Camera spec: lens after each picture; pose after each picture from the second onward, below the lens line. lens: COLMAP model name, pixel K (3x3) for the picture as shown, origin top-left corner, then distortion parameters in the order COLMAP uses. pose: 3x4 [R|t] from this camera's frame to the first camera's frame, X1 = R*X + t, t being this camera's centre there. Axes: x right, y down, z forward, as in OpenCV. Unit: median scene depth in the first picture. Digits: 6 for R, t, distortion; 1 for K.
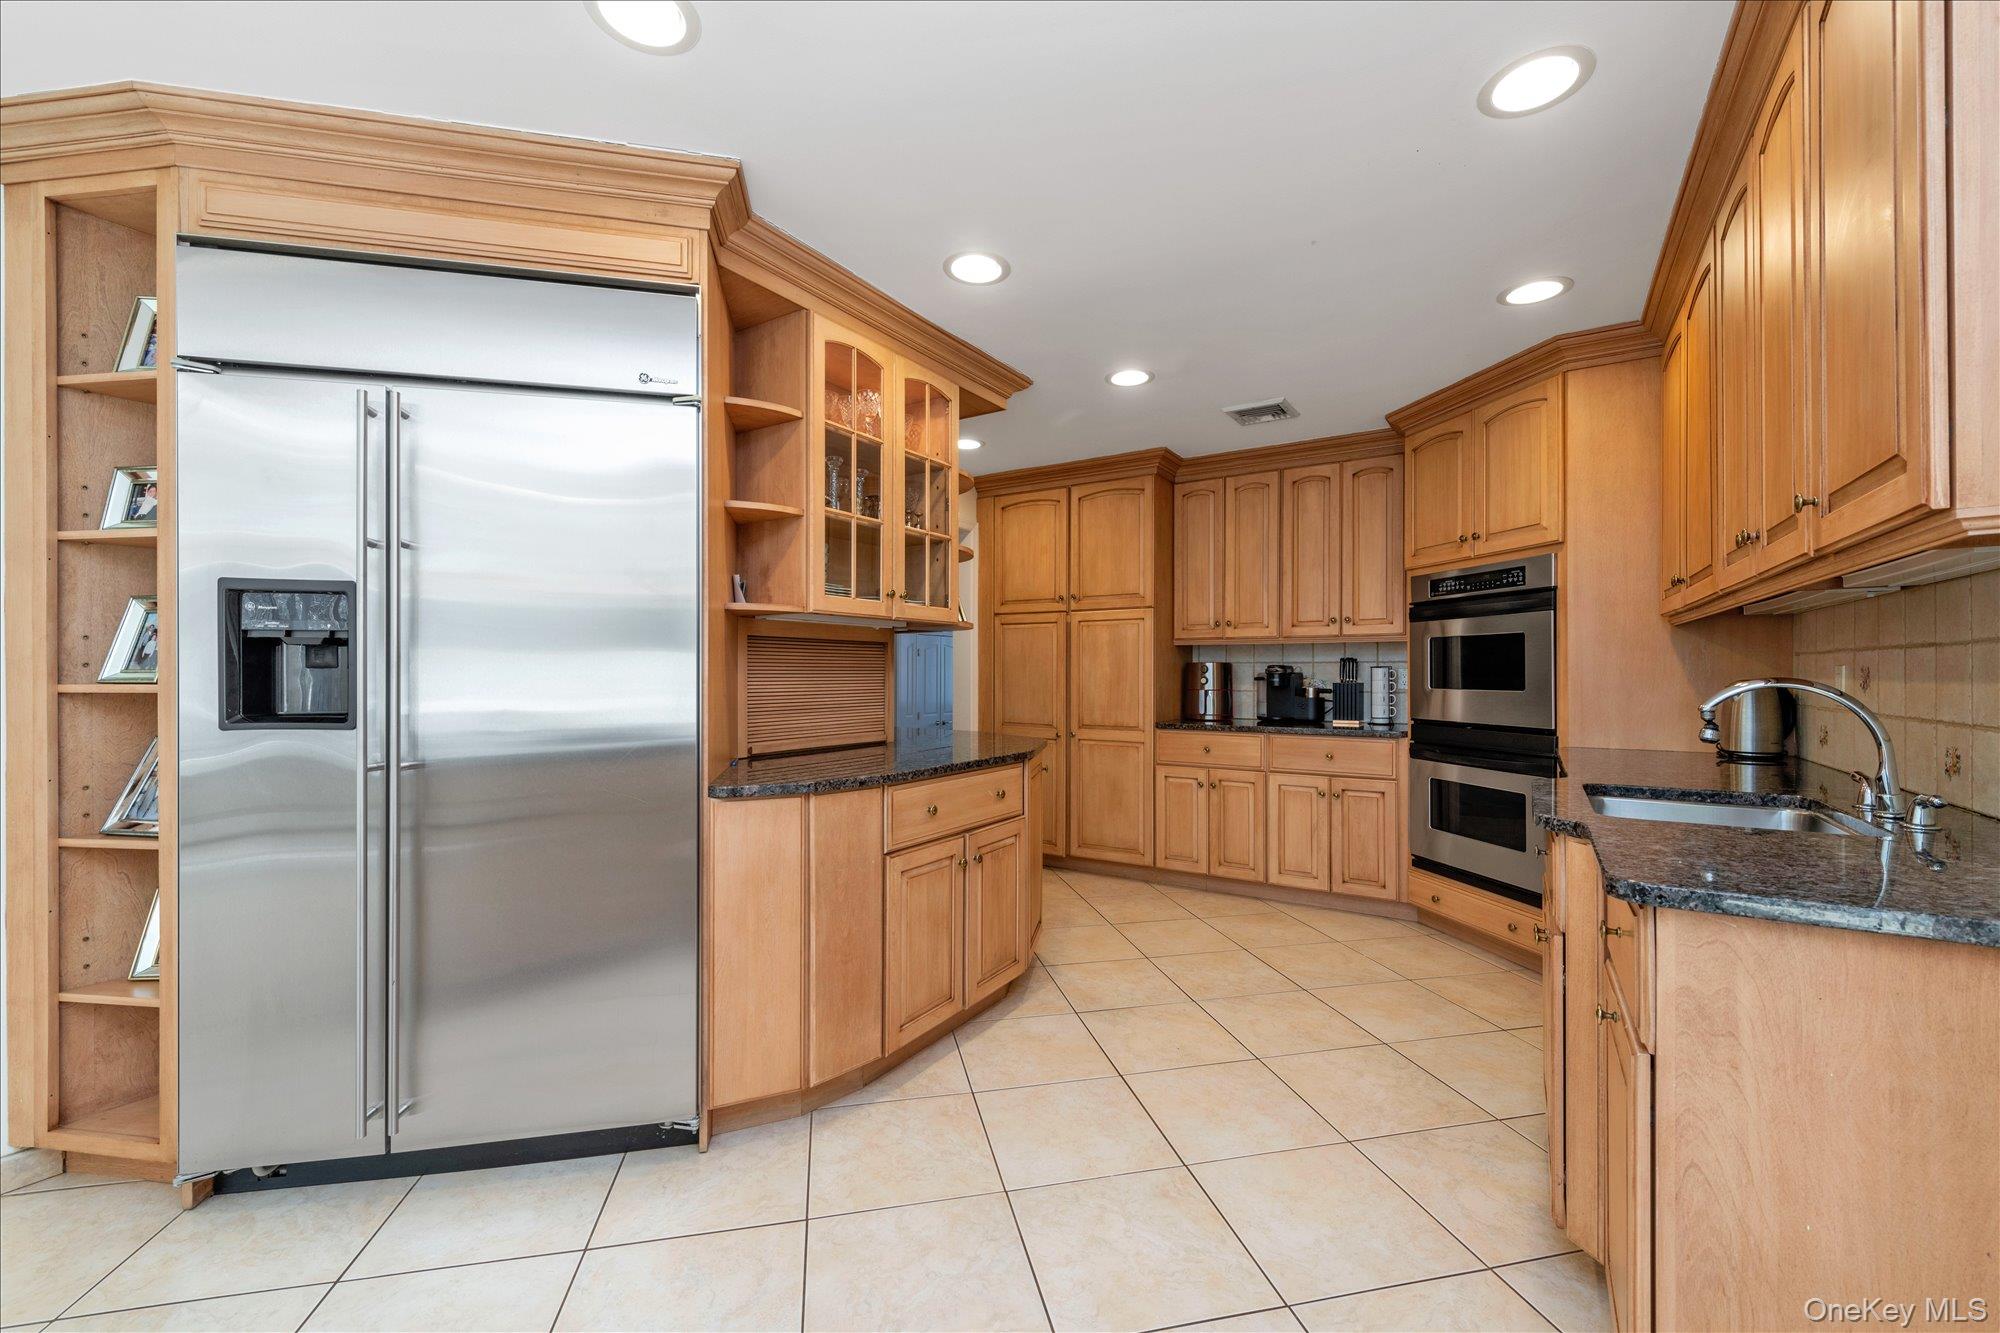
lens RADIAL K [[796.4, 0, 1004.3], [0, 796.4, 673.7], [0, 0, 1]] dist [0.002179, 0.000026]
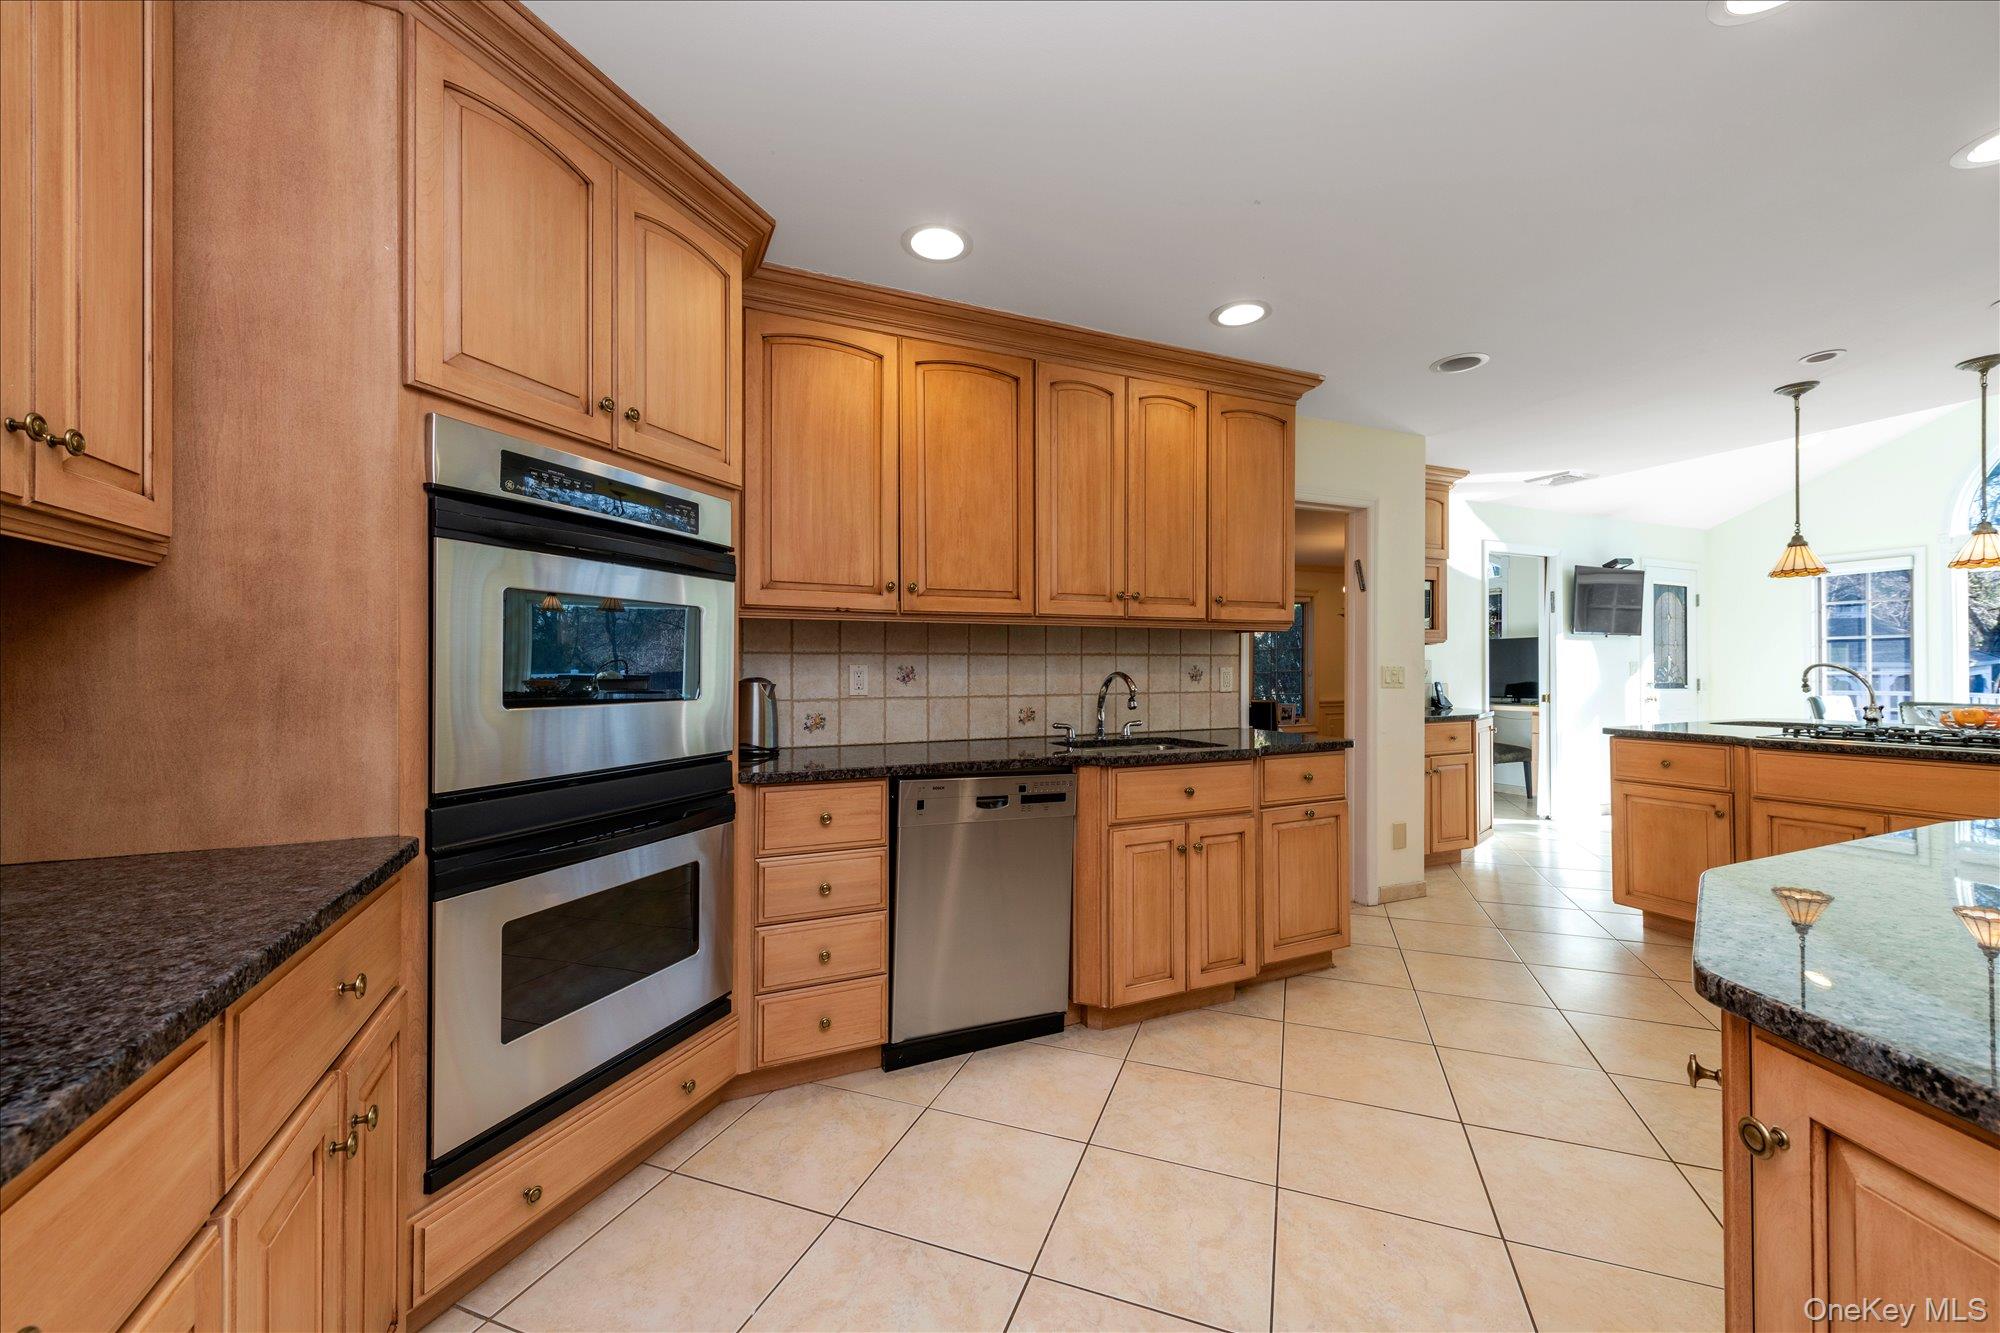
lens RADIAL K [[796.4, 0, 1004.3], [0, 796.4, 673.7], [0, 0, 1]] dist [0.002179, 0.000026]
pose [[-0.846711, 0.001888, 0.532050, 0.077927], [0.000137, 0.999994, -0.003330, 0.001326], [-0.532053, -0.002747, -0.846707, 1.031323]]
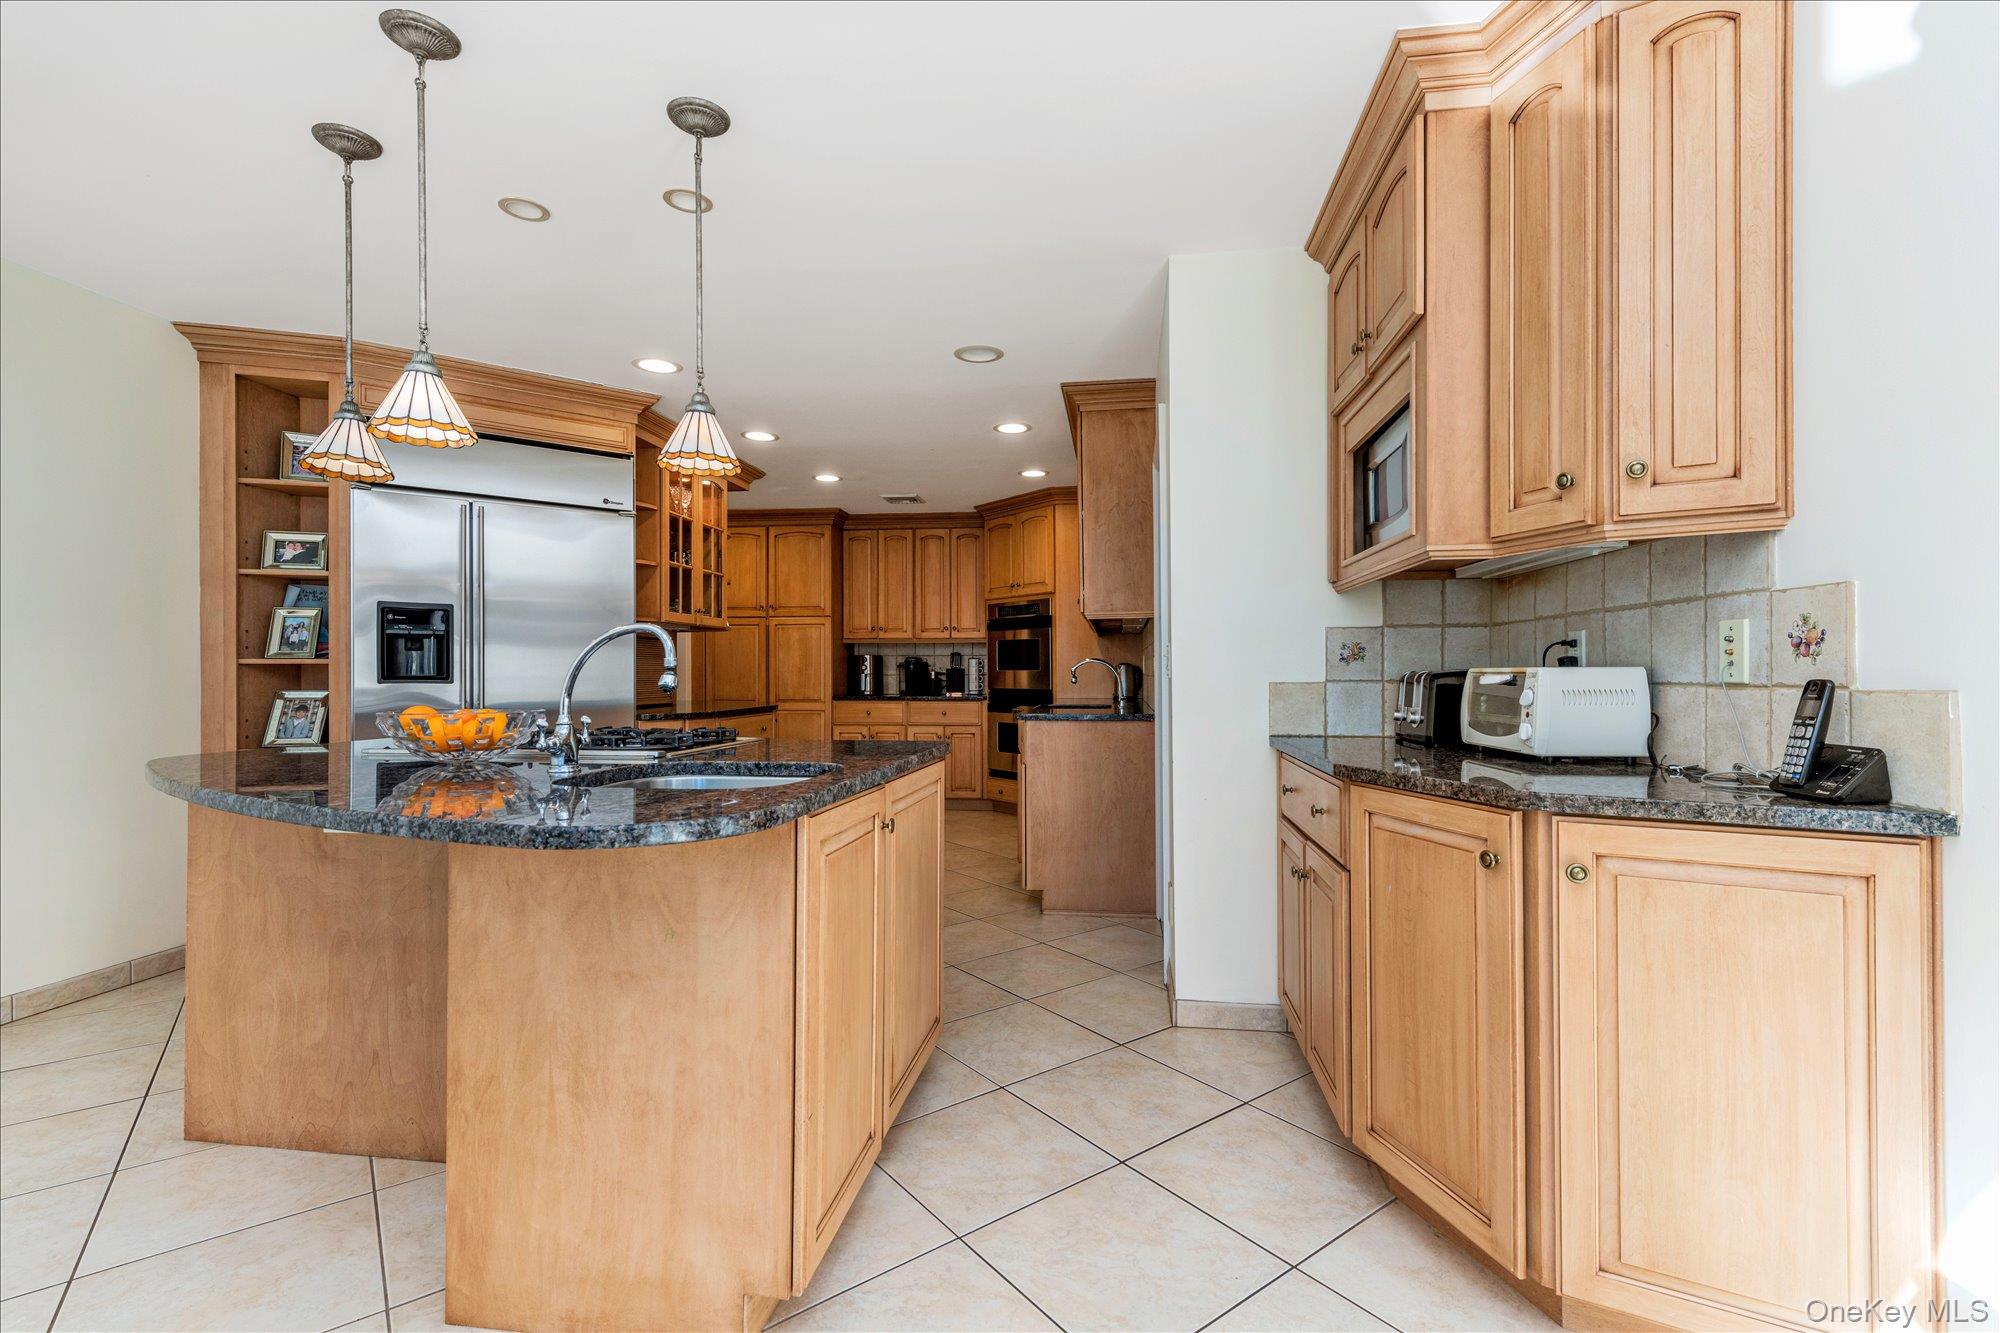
lens RADIAL K [[796.4, 0, 1004.3], [0, 796.4, 673.7], [0, 0, 1]] dist [0.002179, 0.000026]
pose [[0.897786, -0.004666, 0.440408, -0.180358], [0.002888, 0.999985, 0.004708, 0.015905], [-0.440423, -0.002955, 0.897786, -0.472120]]
